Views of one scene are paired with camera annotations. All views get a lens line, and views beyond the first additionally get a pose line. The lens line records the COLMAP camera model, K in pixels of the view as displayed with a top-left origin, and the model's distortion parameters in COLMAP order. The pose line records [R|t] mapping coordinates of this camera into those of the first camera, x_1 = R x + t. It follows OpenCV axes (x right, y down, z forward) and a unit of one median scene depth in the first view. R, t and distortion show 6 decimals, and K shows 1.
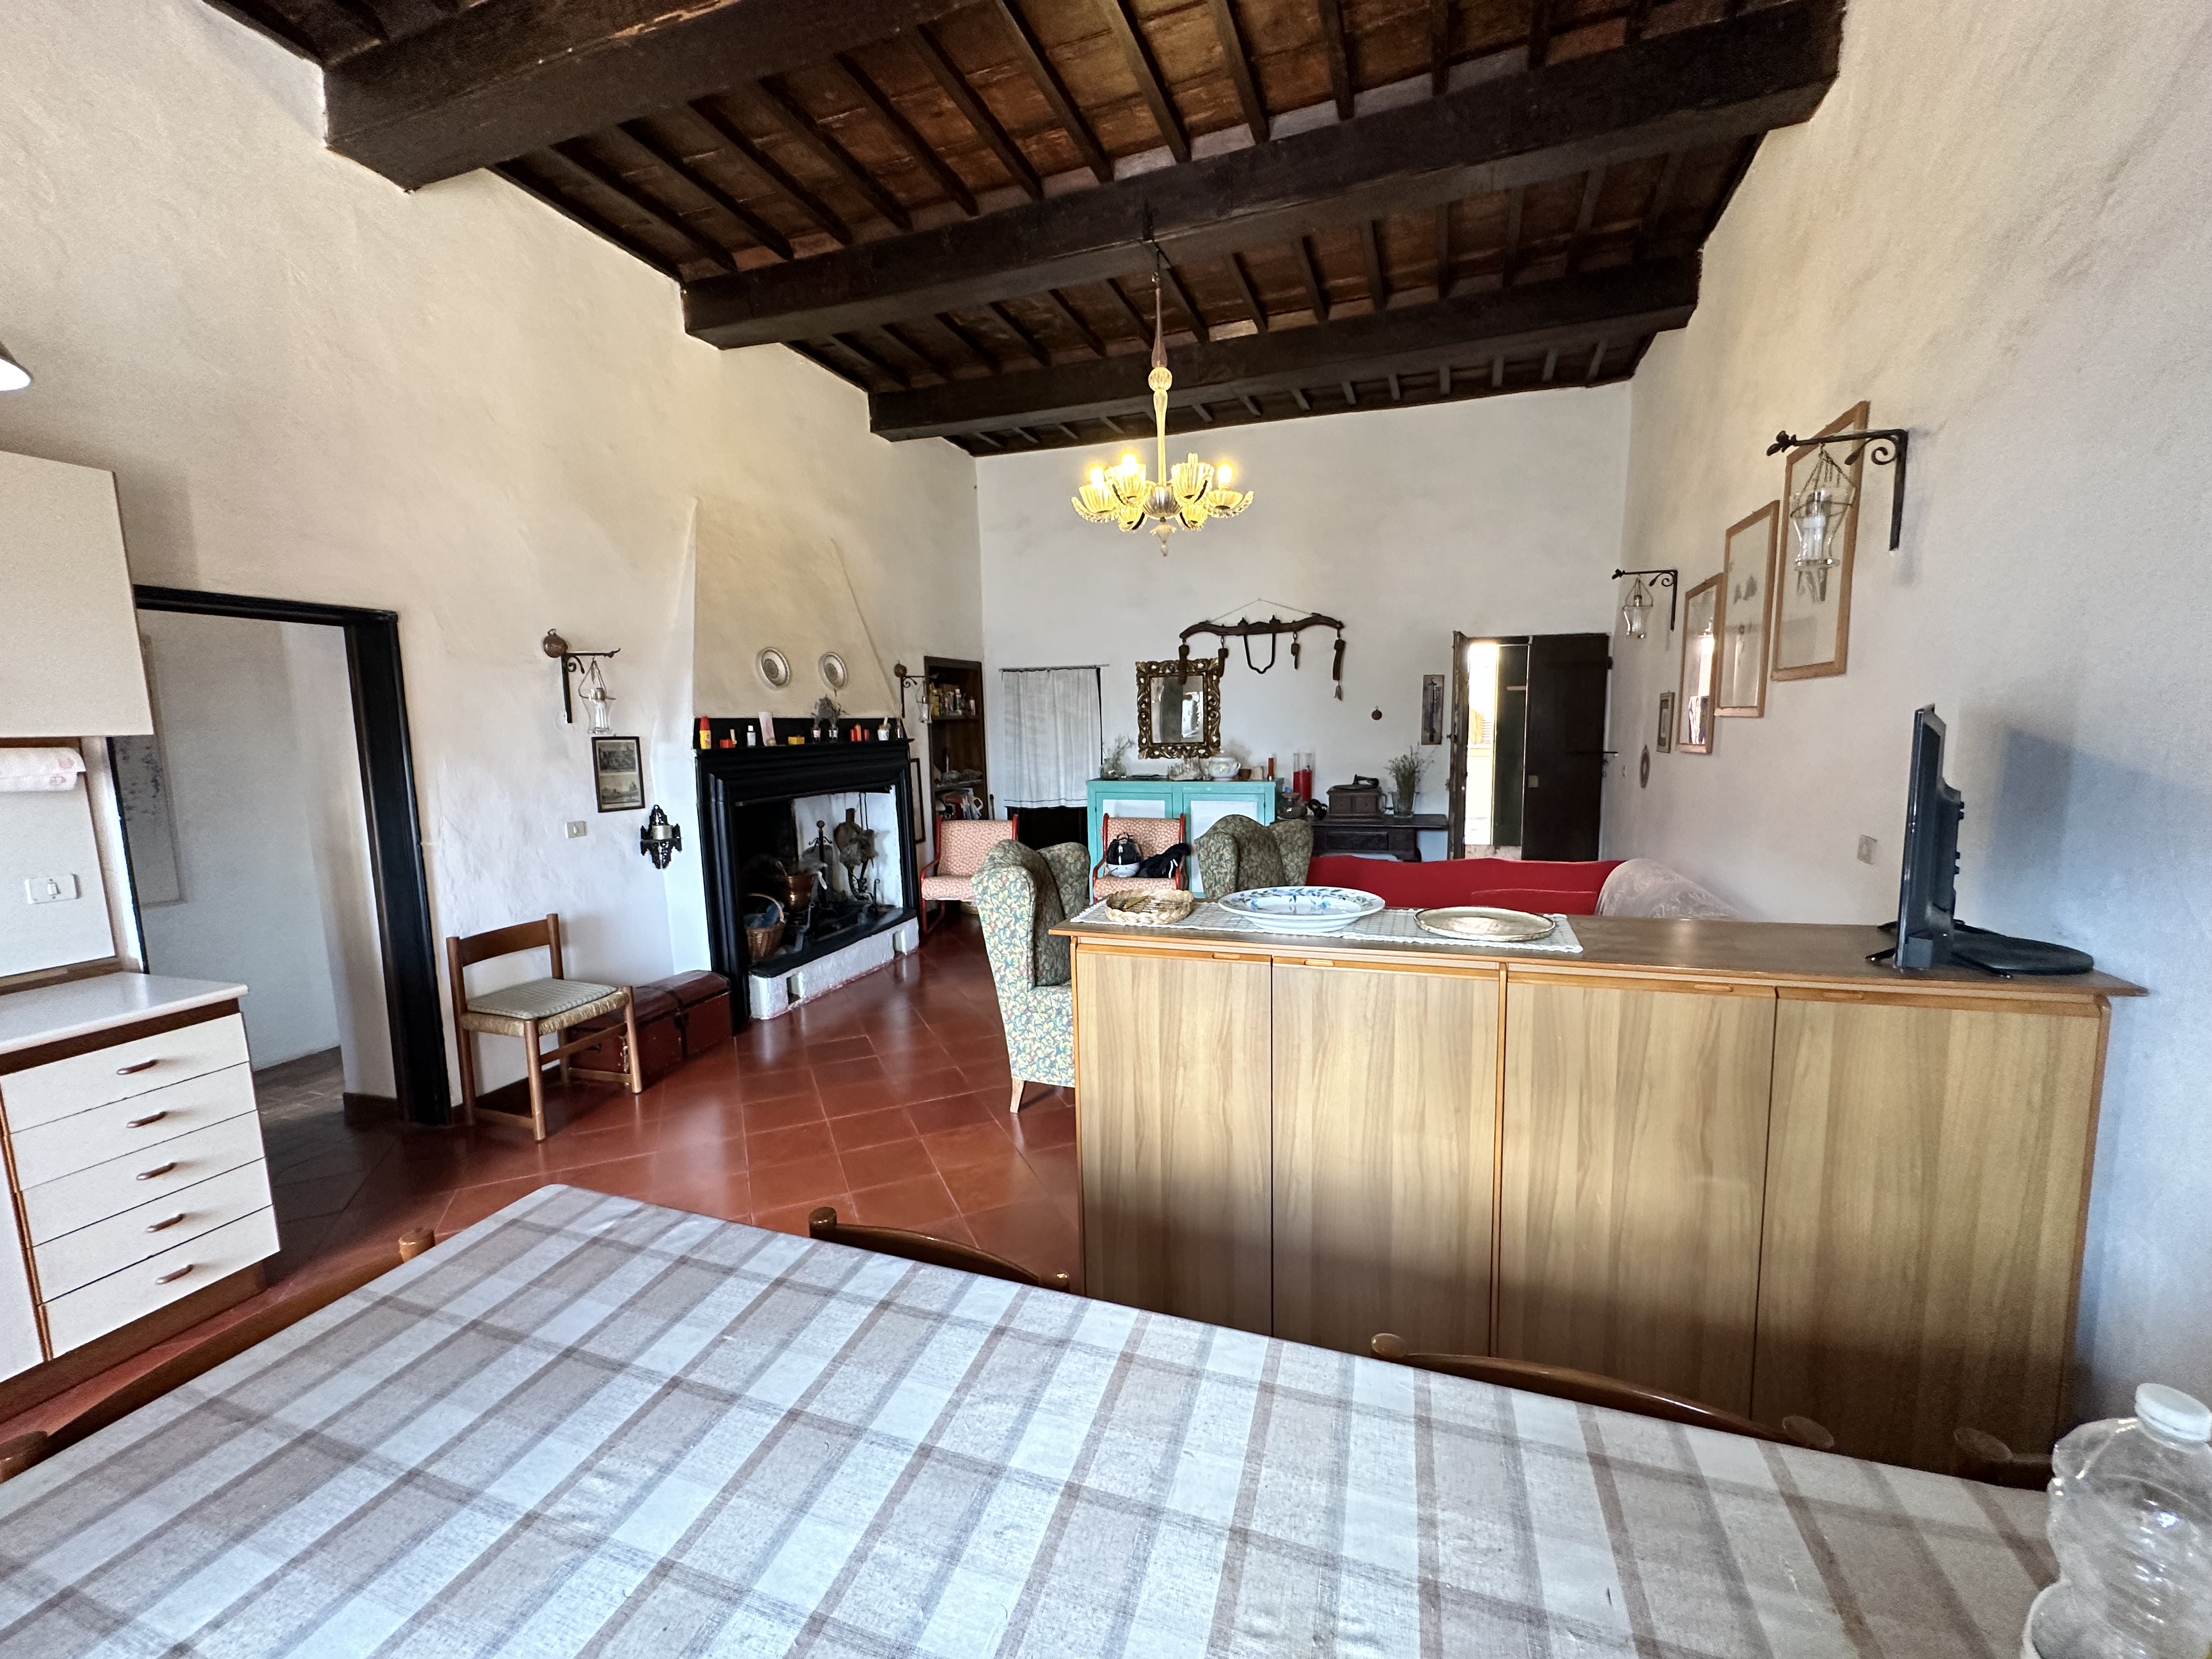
lens RADIAL K [[883.1, 0, 1106.0], [0, 883.1, 829.5], [0, 0, 1]] dist [-0.002204, 0.000660]
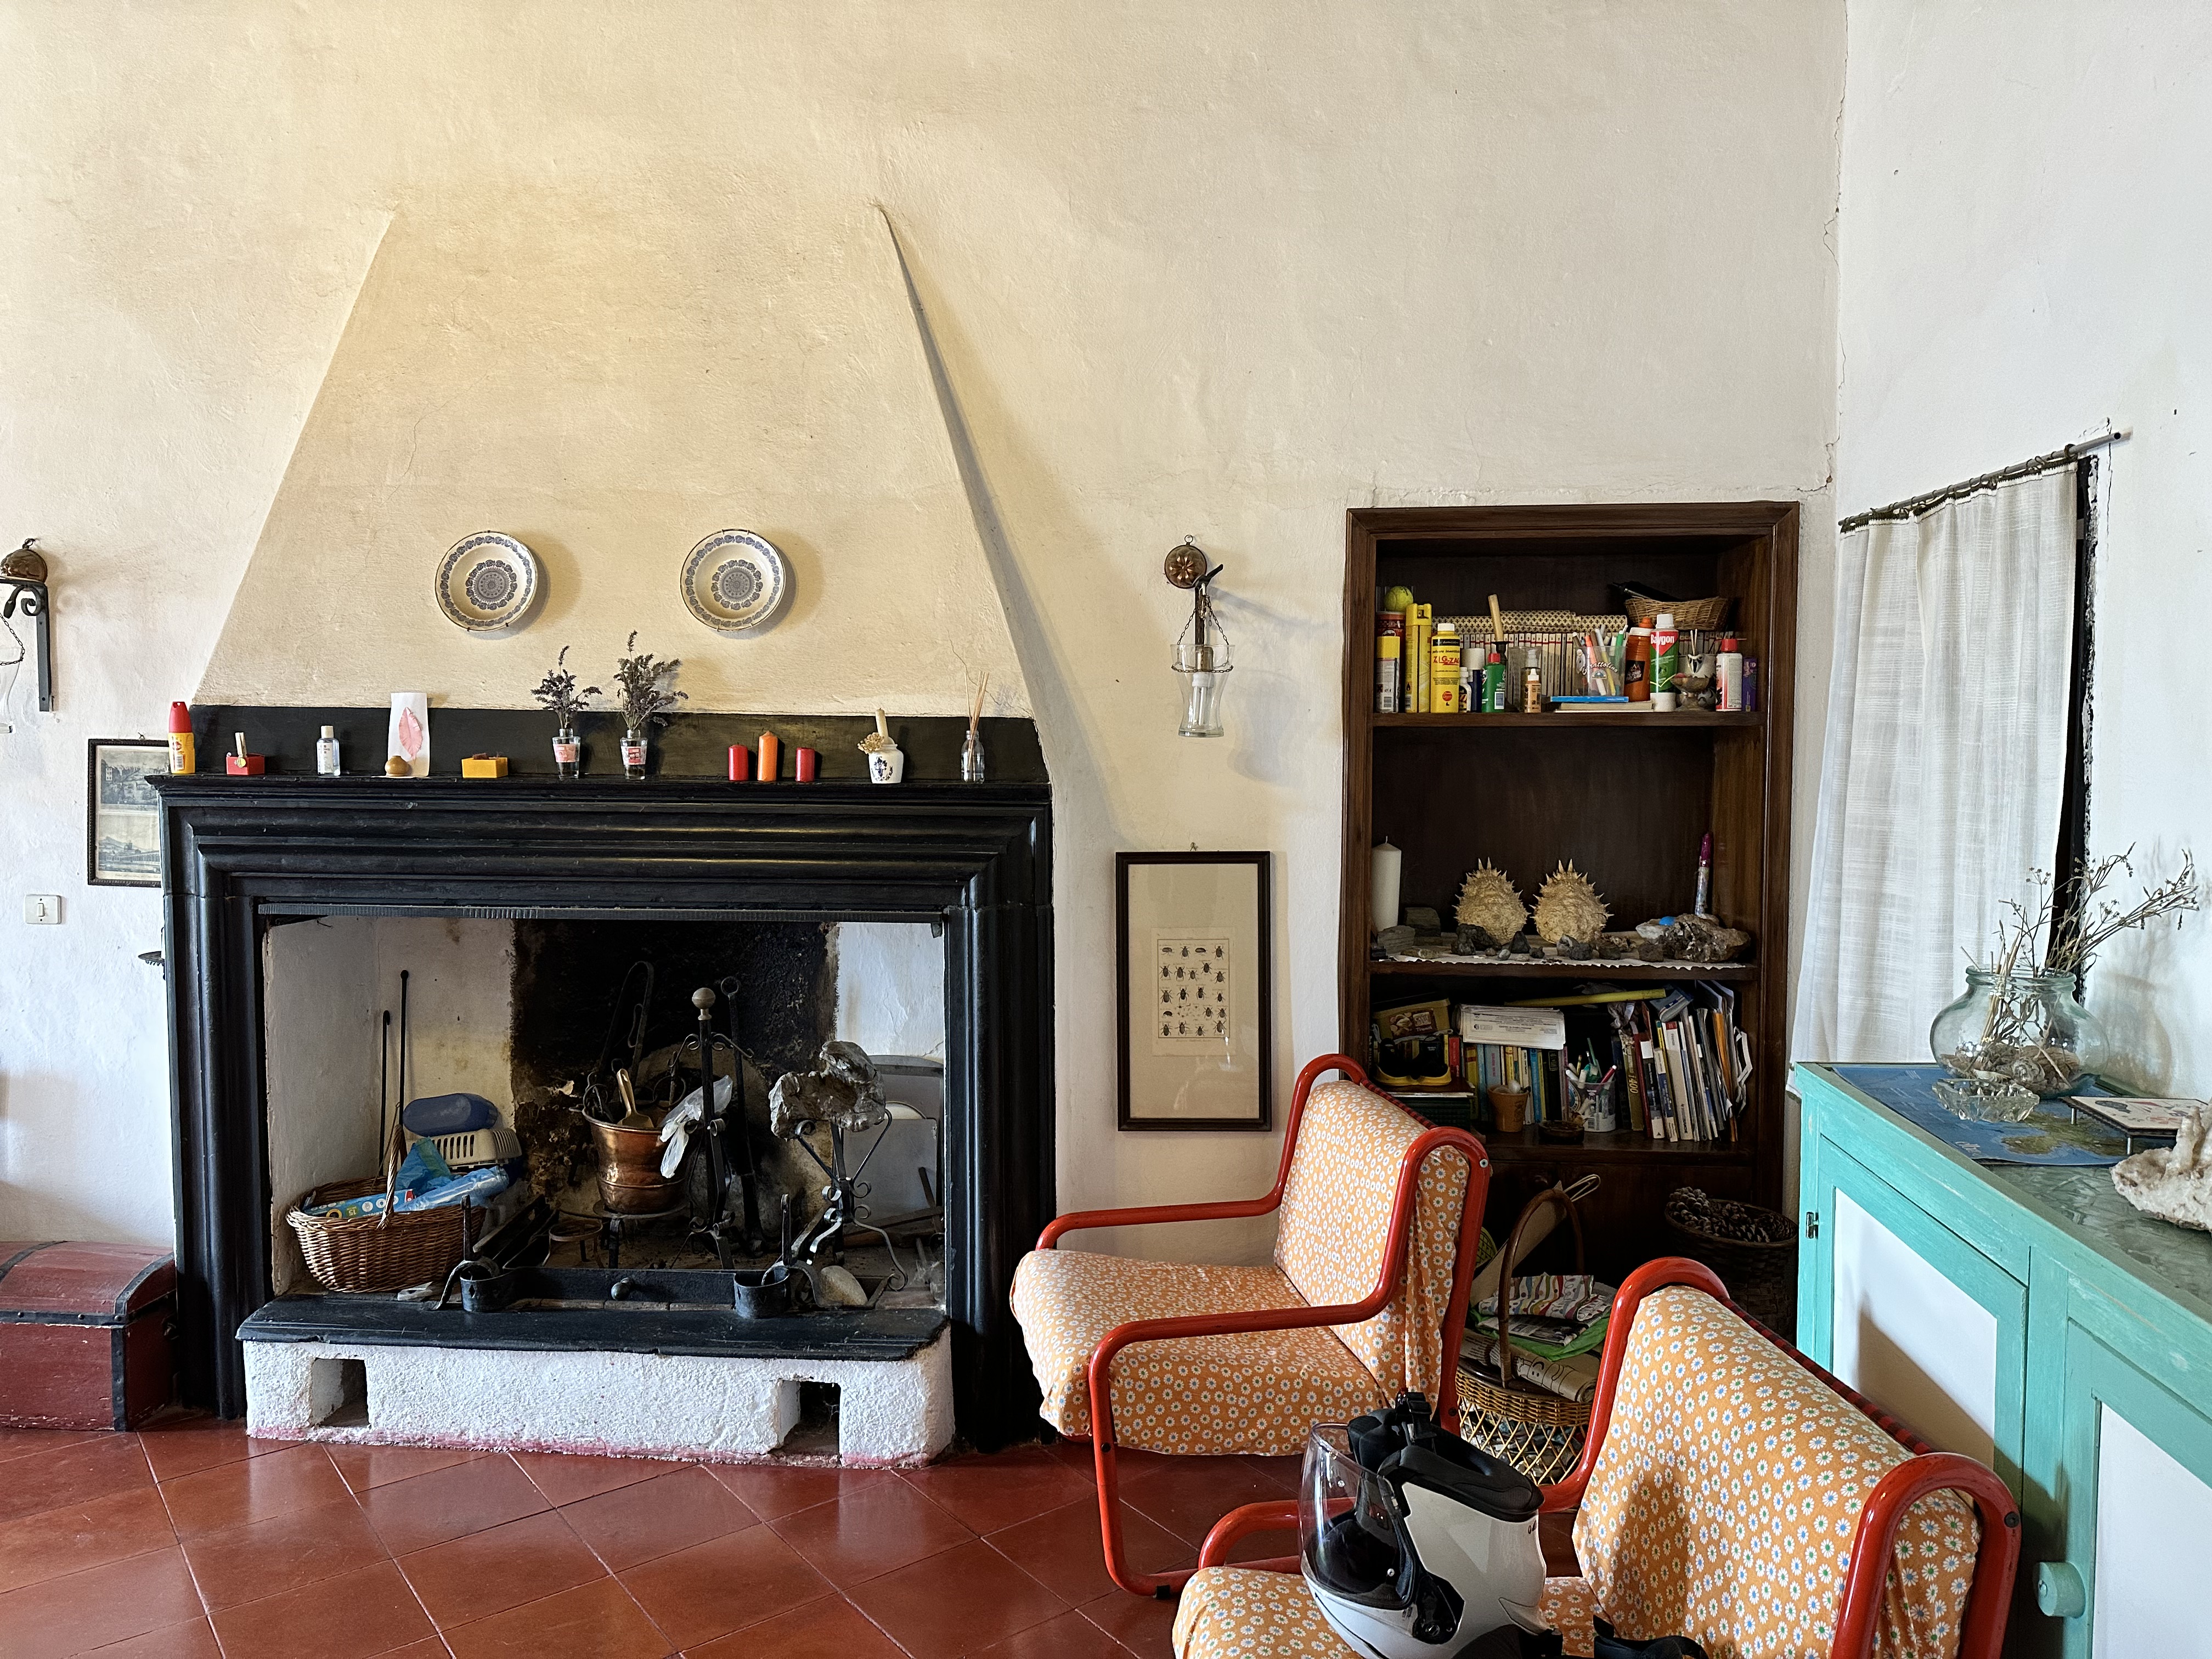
lens RADIAL K [[1544.7, 0, 1107.9], [0, 1544.7, 809.6], [0, 0, 1]] dist [0.080068, -0.110050]
pose [[0.224814, 0.085204, -0.970669, 0.427998], [-0.132324, 0.989611, 0.056219, -0.182756], [0.965375, 0.115804, 0.233753, 1.283653]]
